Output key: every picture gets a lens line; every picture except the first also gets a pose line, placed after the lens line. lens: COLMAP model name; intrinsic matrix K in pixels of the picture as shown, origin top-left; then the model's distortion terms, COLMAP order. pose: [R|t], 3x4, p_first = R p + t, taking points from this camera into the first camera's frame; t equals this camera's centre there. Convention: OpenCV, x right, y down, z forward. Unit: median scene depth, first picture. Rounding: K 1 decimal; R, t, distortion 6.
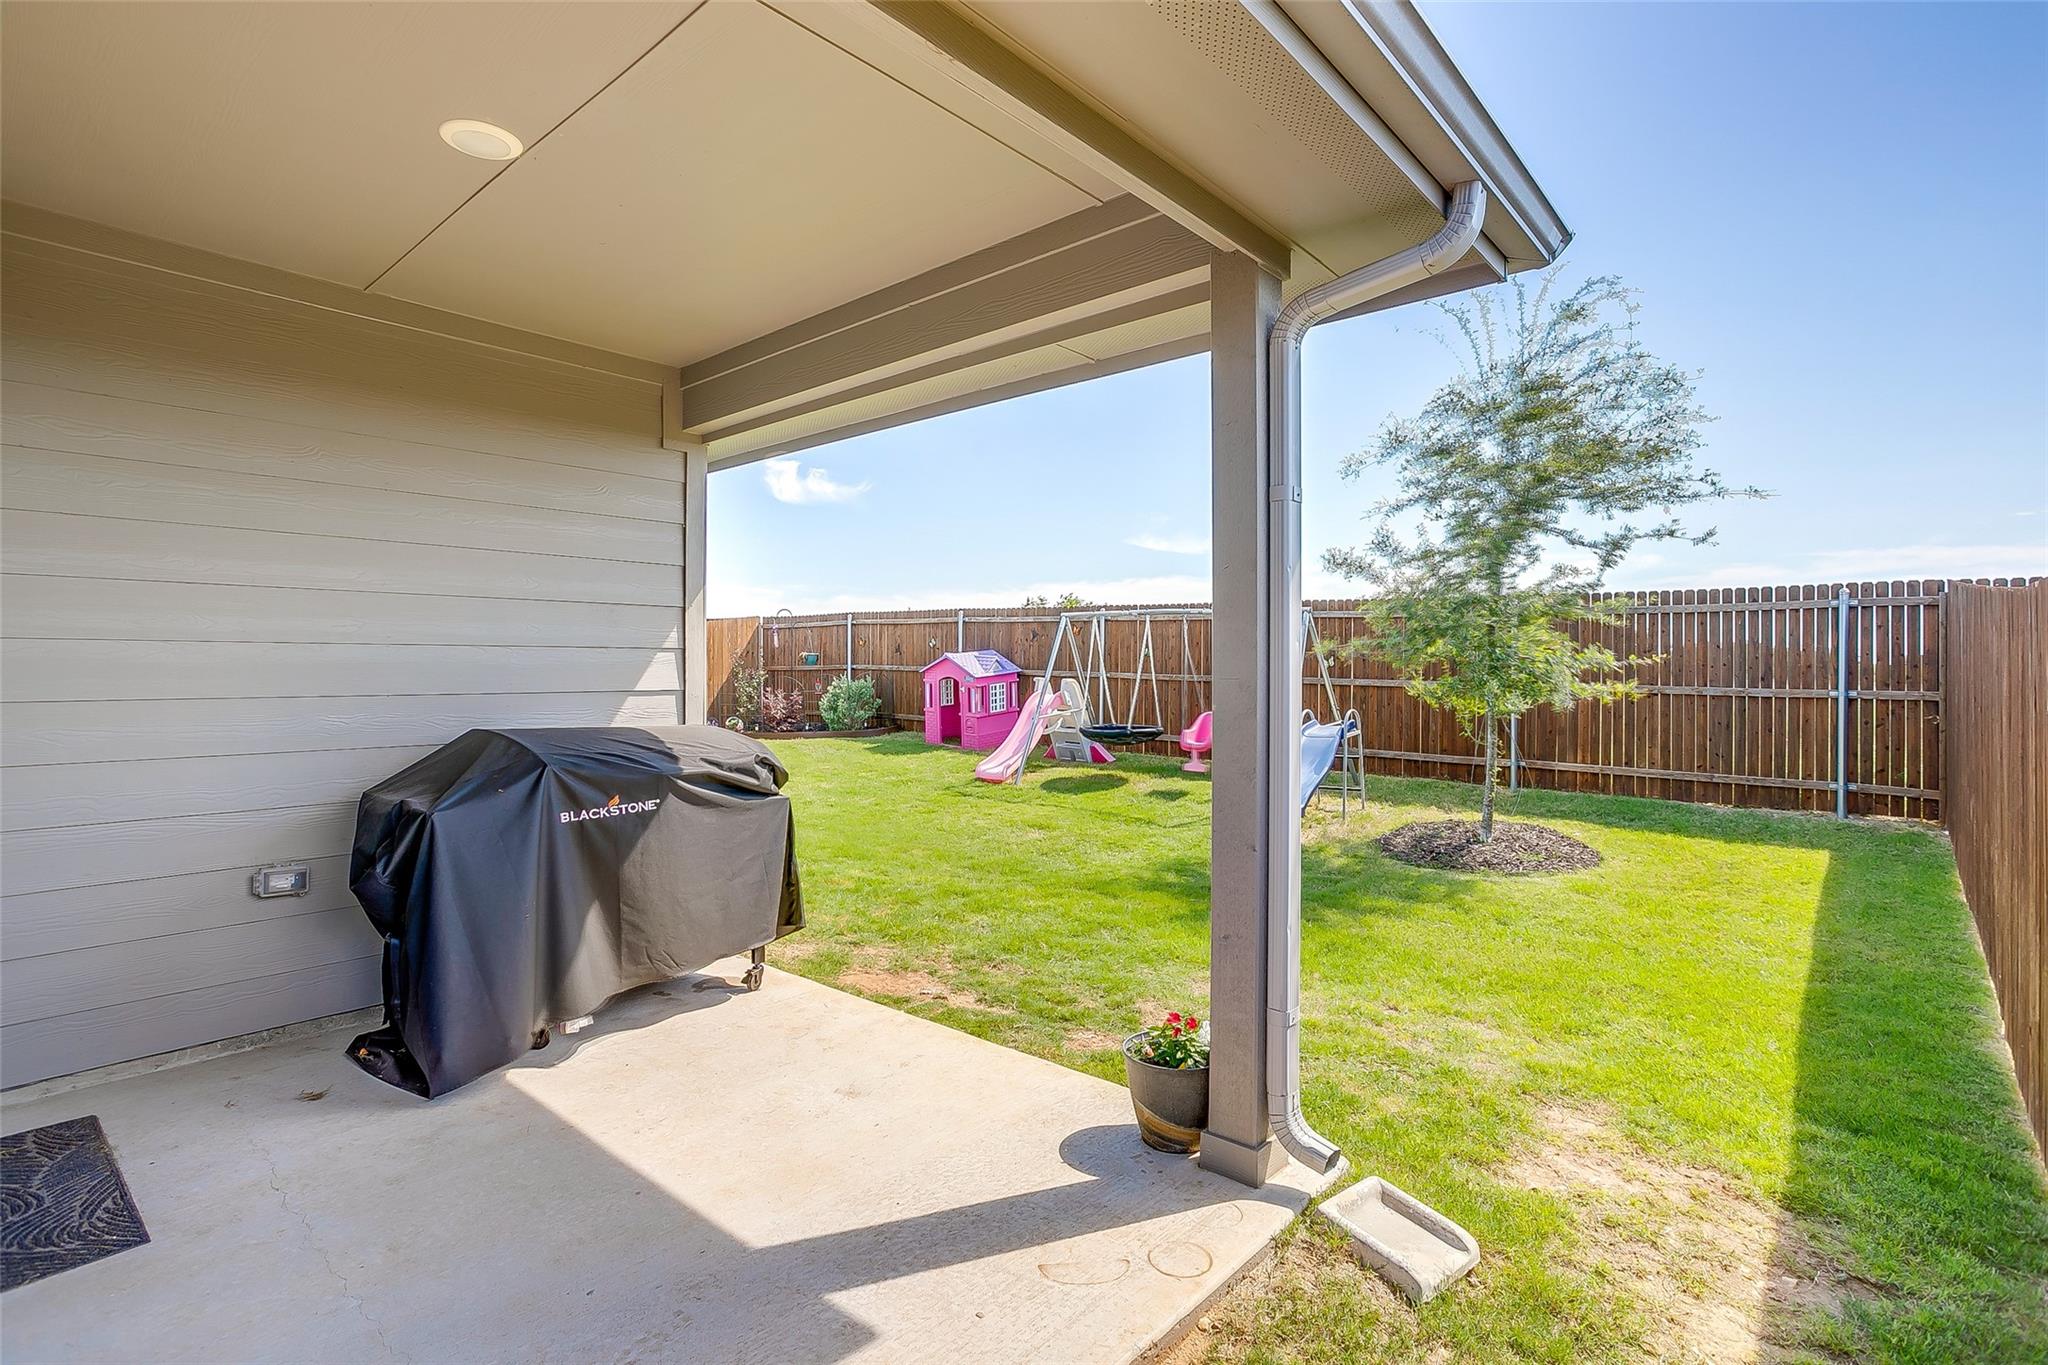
lens RADIAL K [[993.1, 0, 1024.0], [0, 993.1, 682.5], [0, 0, 1]] dist [0.001540, 0.000621]
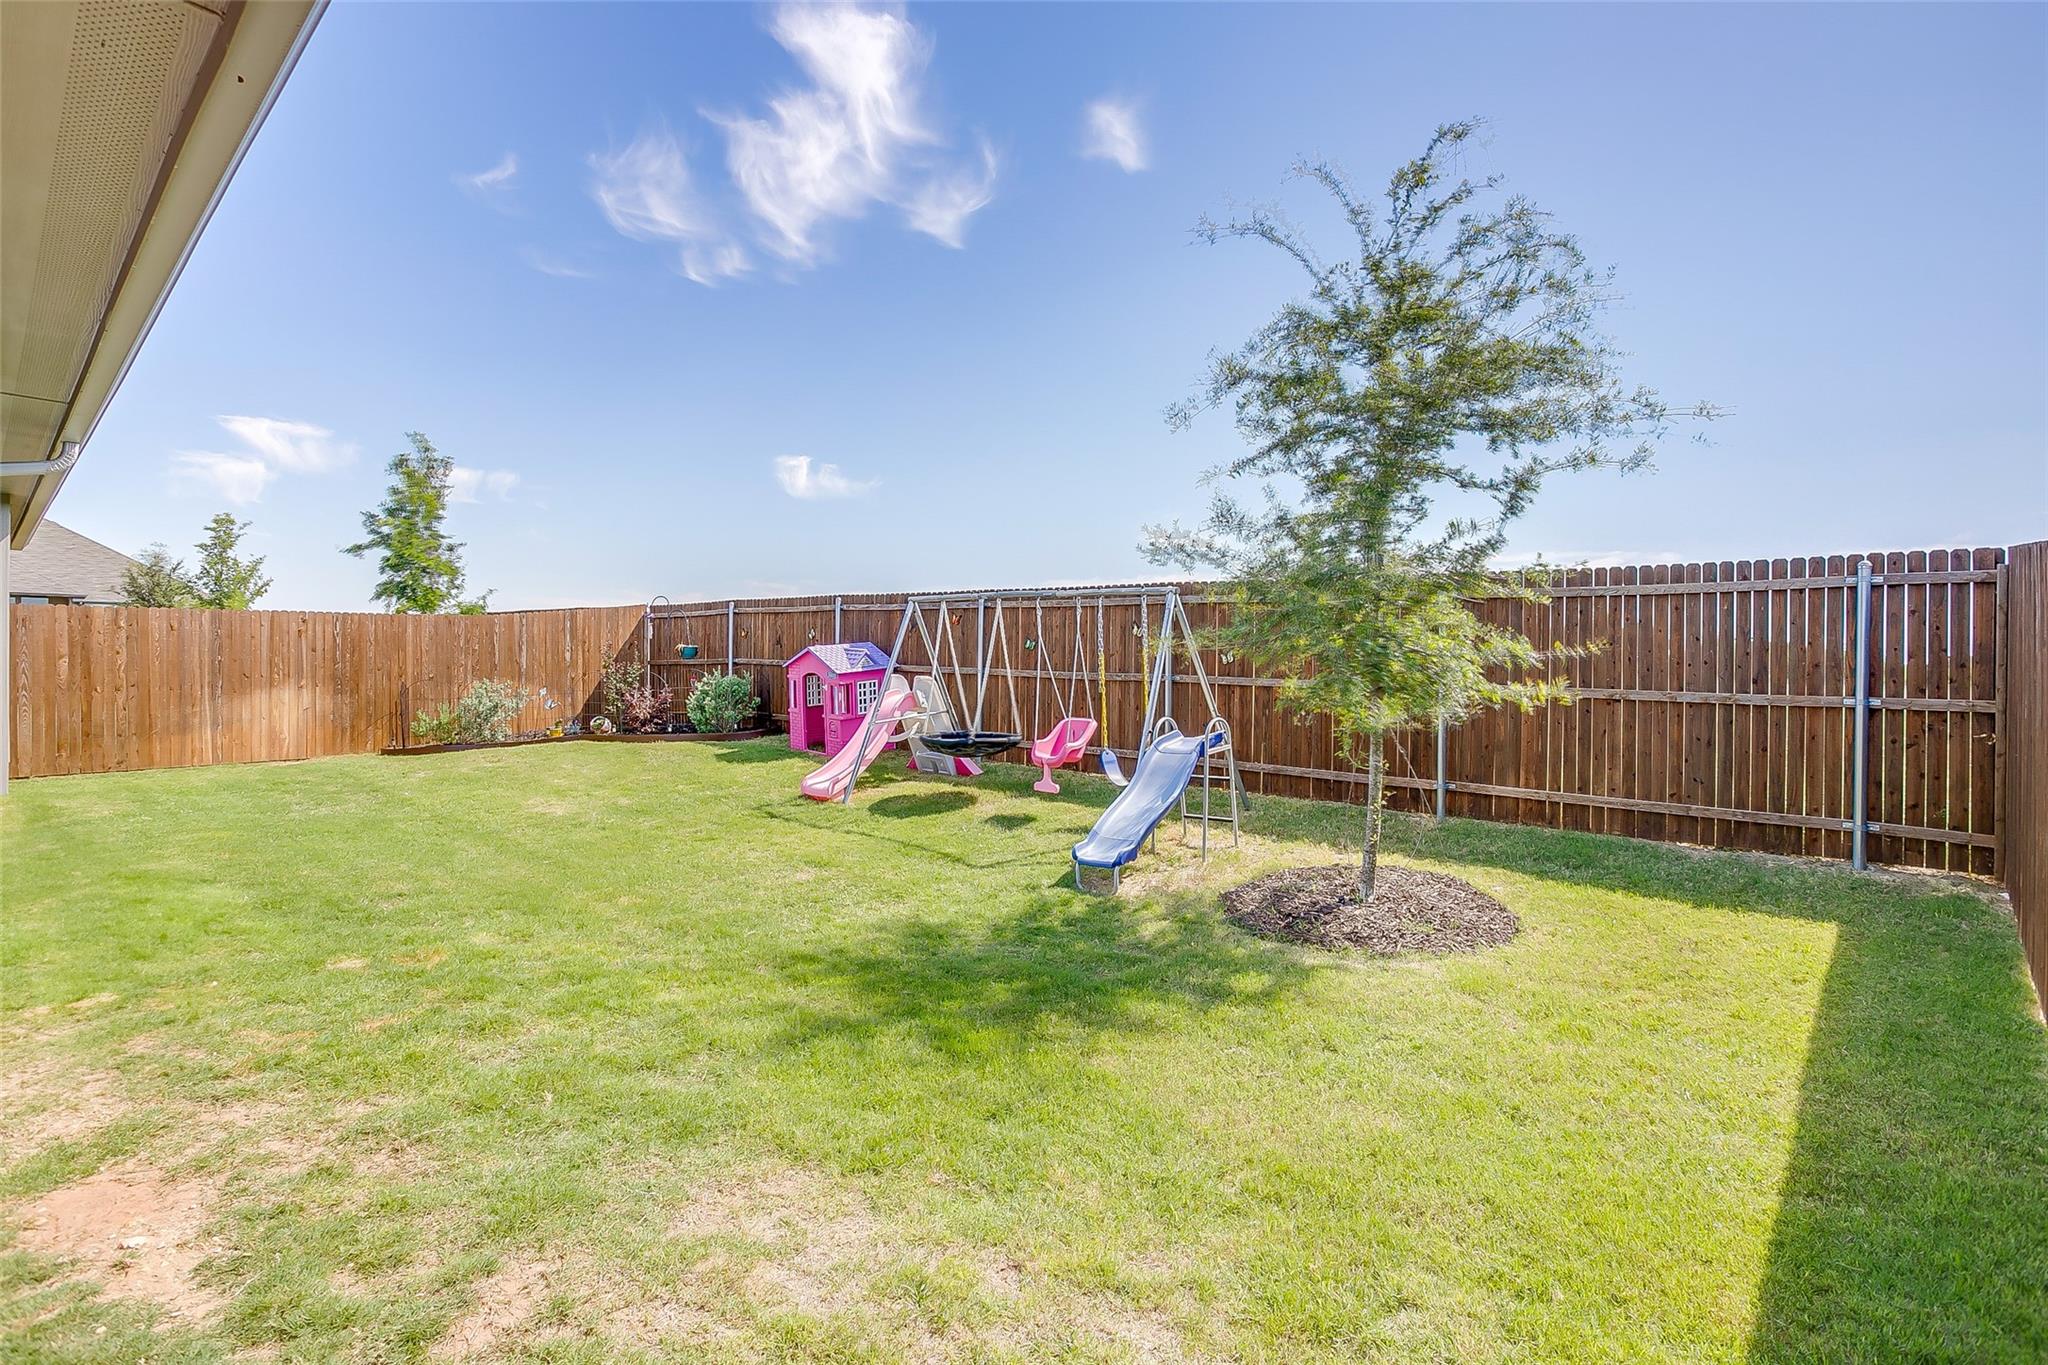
lens RADIAL K [[979.9, 0, 1017.7], [0, 979.9, 680.4], [0, 0, 1]] dist [-0.021885, 0.011681]
pose [[0.999397, 0.005927, -0.034207, 0.208169], [-0.005873, 0.999981, 0.001688, -0.002333], [0.034216, -0.001487, 0.999413, 0.242559]]
